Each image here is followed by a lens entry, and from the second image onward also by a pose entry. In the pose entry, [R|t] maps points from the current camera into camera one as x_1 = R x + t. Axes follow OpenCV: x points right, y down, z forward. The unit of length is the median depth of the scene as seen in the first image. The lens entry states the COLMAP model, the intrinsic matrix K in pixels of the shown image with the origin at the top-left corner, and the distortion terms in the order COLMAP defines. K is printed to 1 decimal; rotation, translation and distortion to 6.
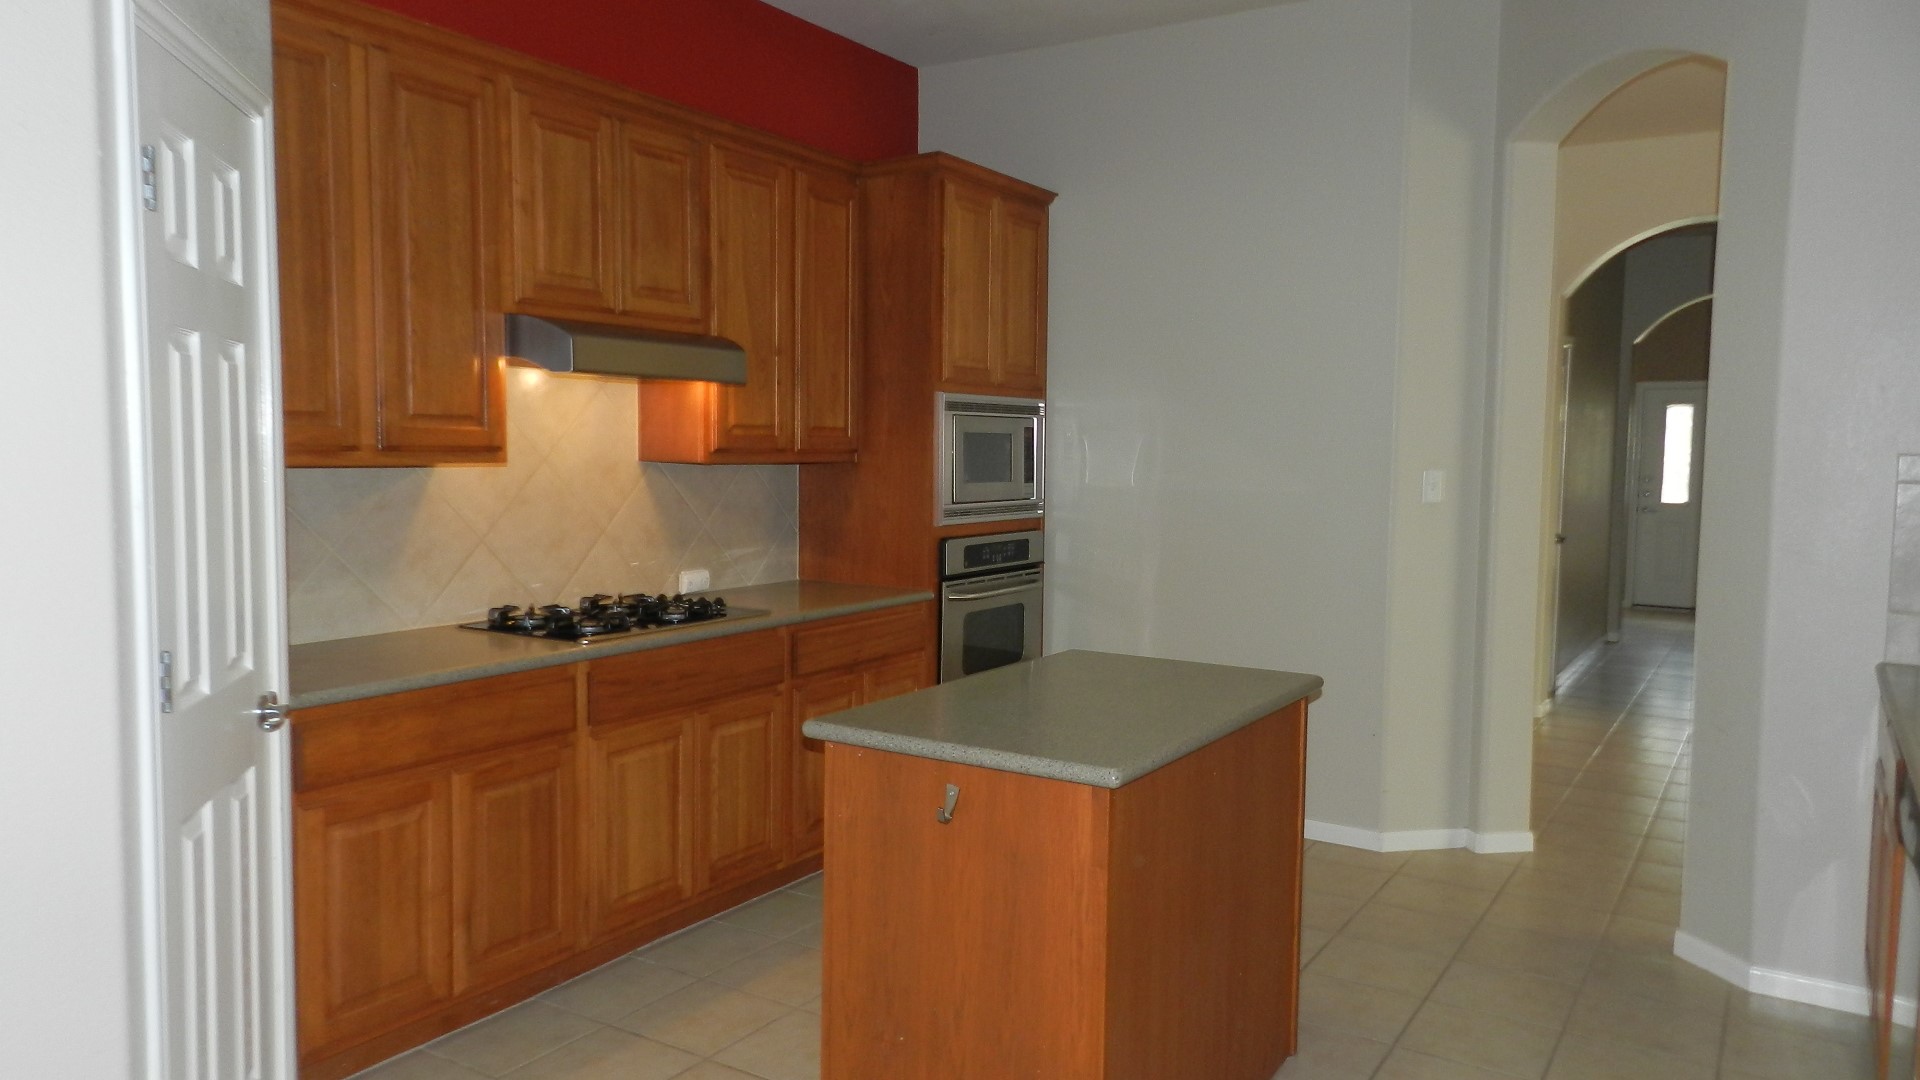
lens RADIAL K [[1331.3, 0, 975.8], [0, 1331.3, 544.8], [0, 0, 1]] dist [0.027176, 0.005021]
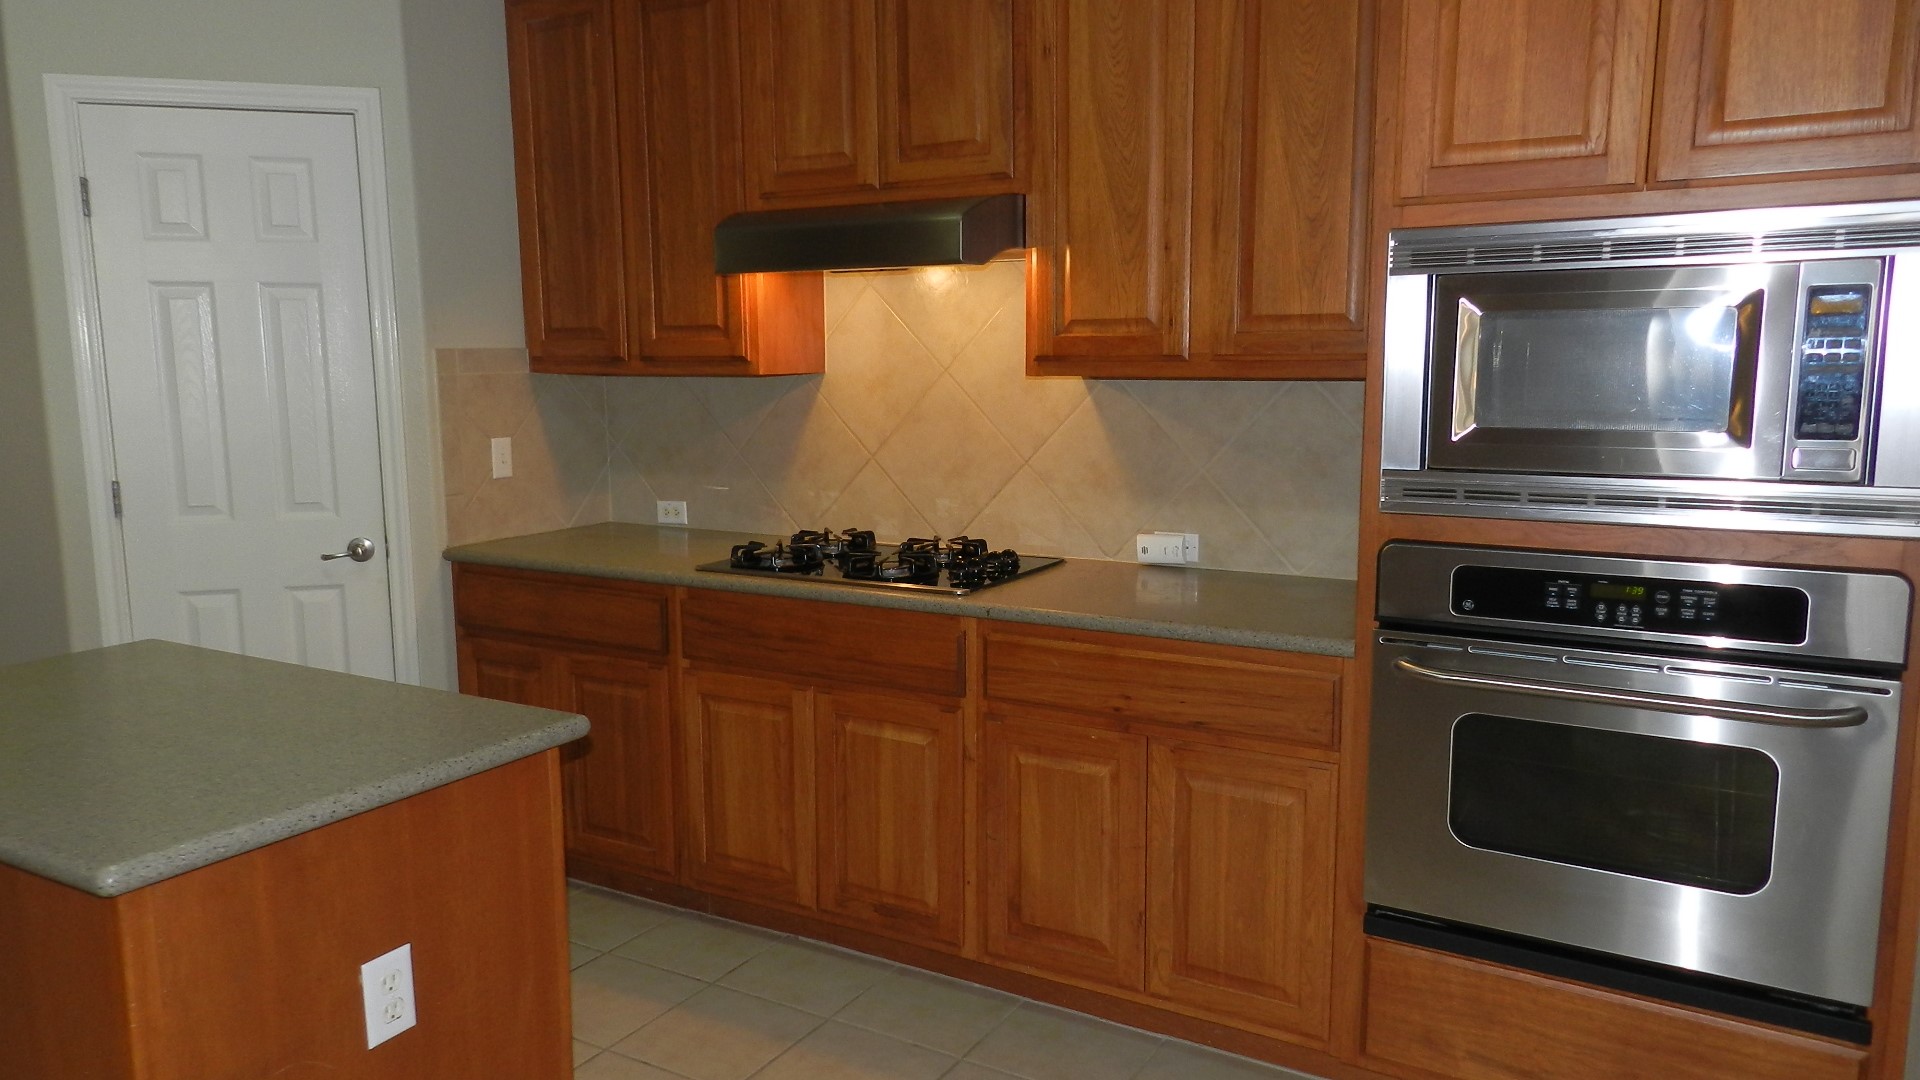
lens RADIAL K [[1331.3, 0, 942.3], [0, 1331.3, 545.6], [0, 0, 1]] dist [0.027176, 0.005021]
pose [[0.015265, 0.131606, -0.991185, 0.505389], [-0.069754, 0.989025, 0.130245, -0.060576], [0.997447, 0.067151, 0.024278, 0.929059]]
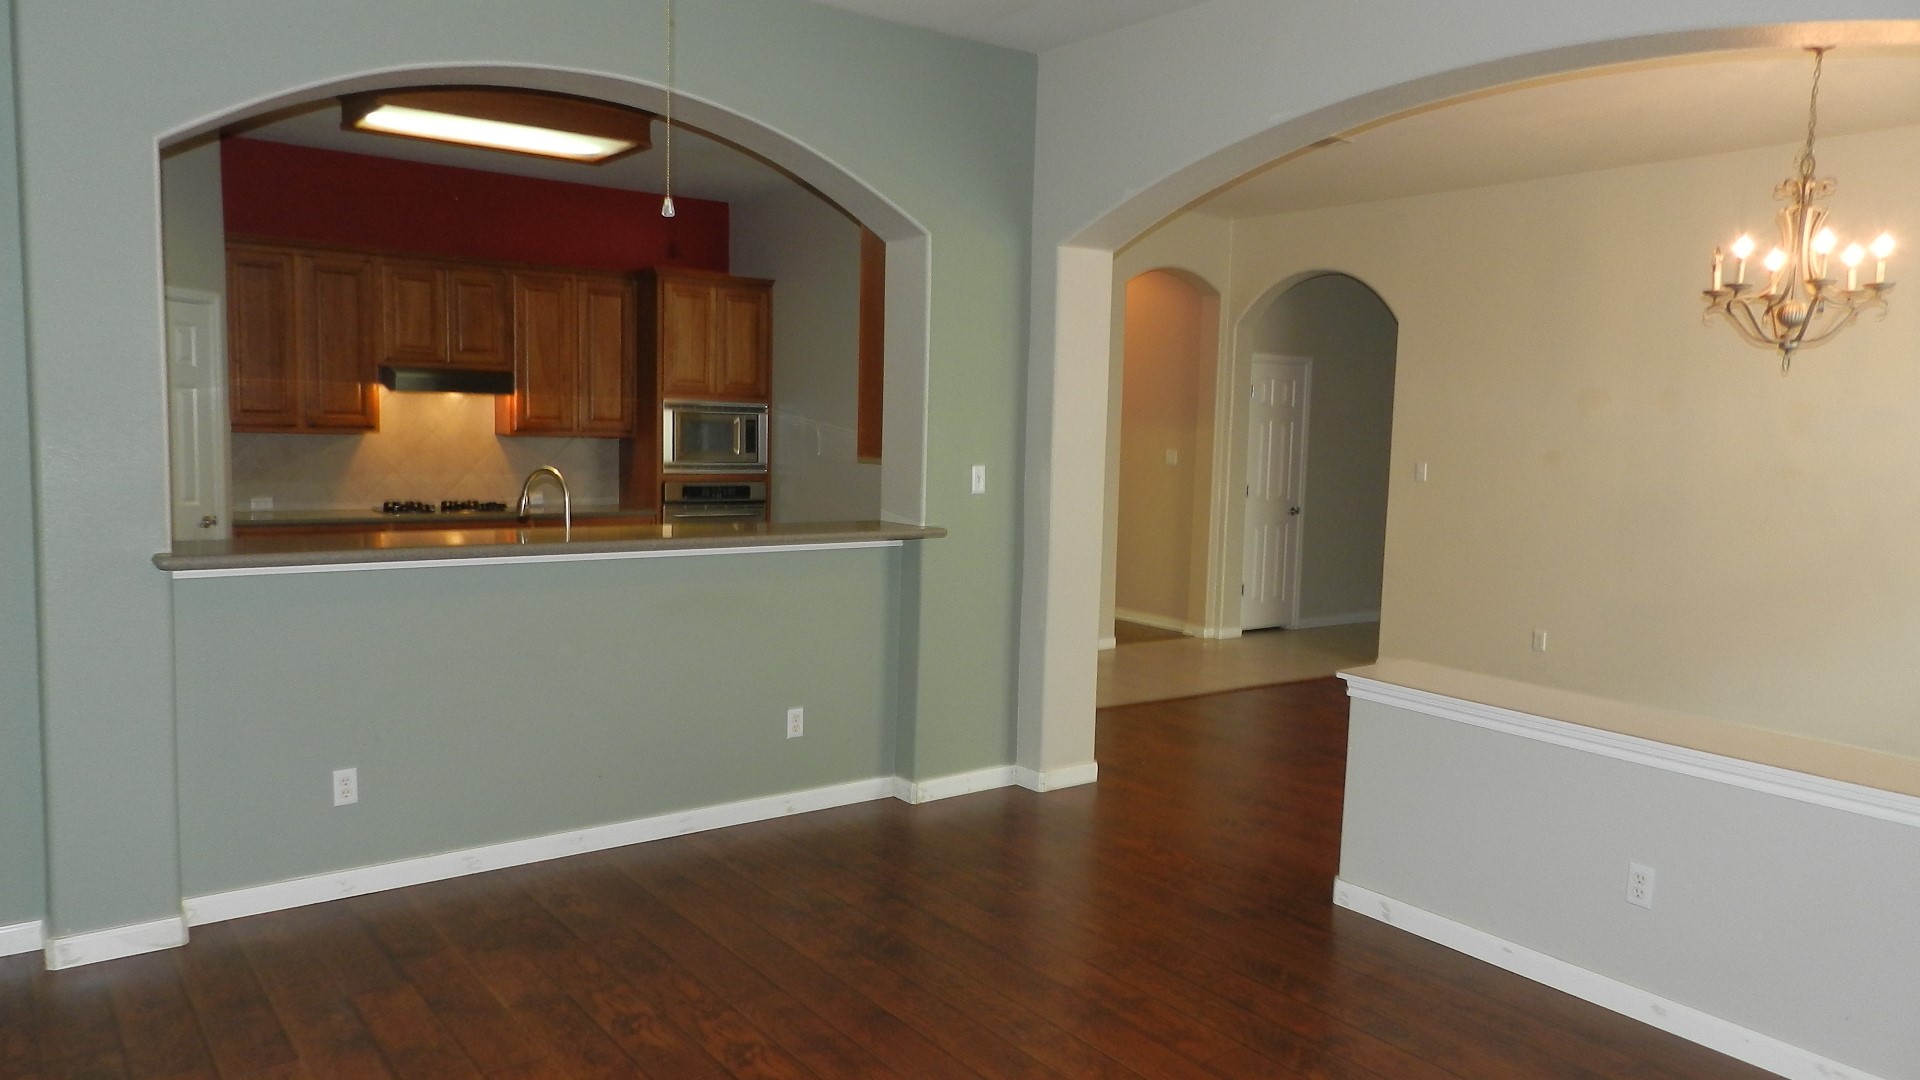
lens RADIAL K [[1331.3, 0, 967.5], [0, 1331.3, 536.1], [0, 0, 1]] dist [0.027176, 0.005021]
pose [[0.932755, 0.042275, -0.358023, 1.116723], [-0.040837, 0.999099, 0.011579, 0.035553], [0.358190, 0.003820, 0.933641, -0.585242]]
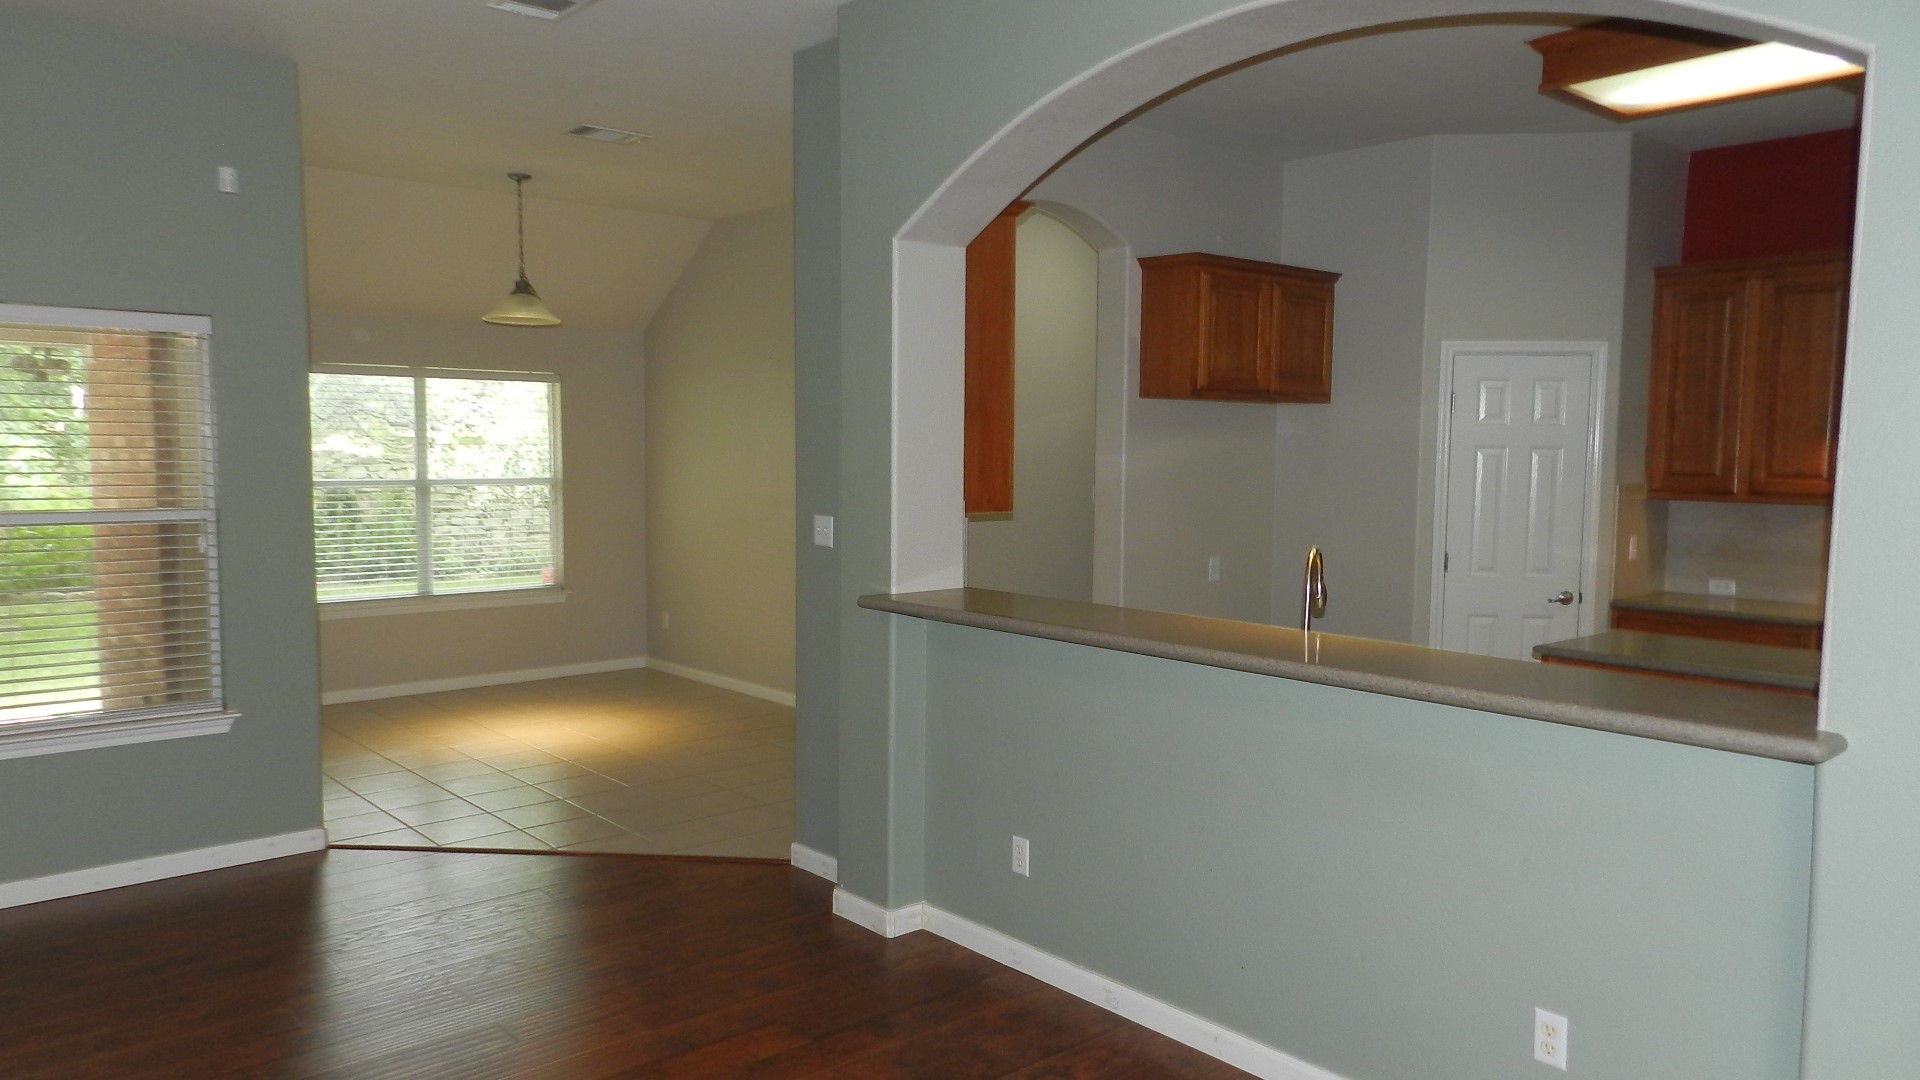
lens RADIAL K [[1331.3, 0, 943.3], [0, 1331.3, 543.8], [0, 0, 1]] dist [0.027176, 0.005021]
pose [[-0.300917, 0.052563, -0.952201, 1.248332], [-0.090162, 0.992439, 0.083278, -0.042405], [0.949379, 0.110912, -0.293903, 0.376298]]
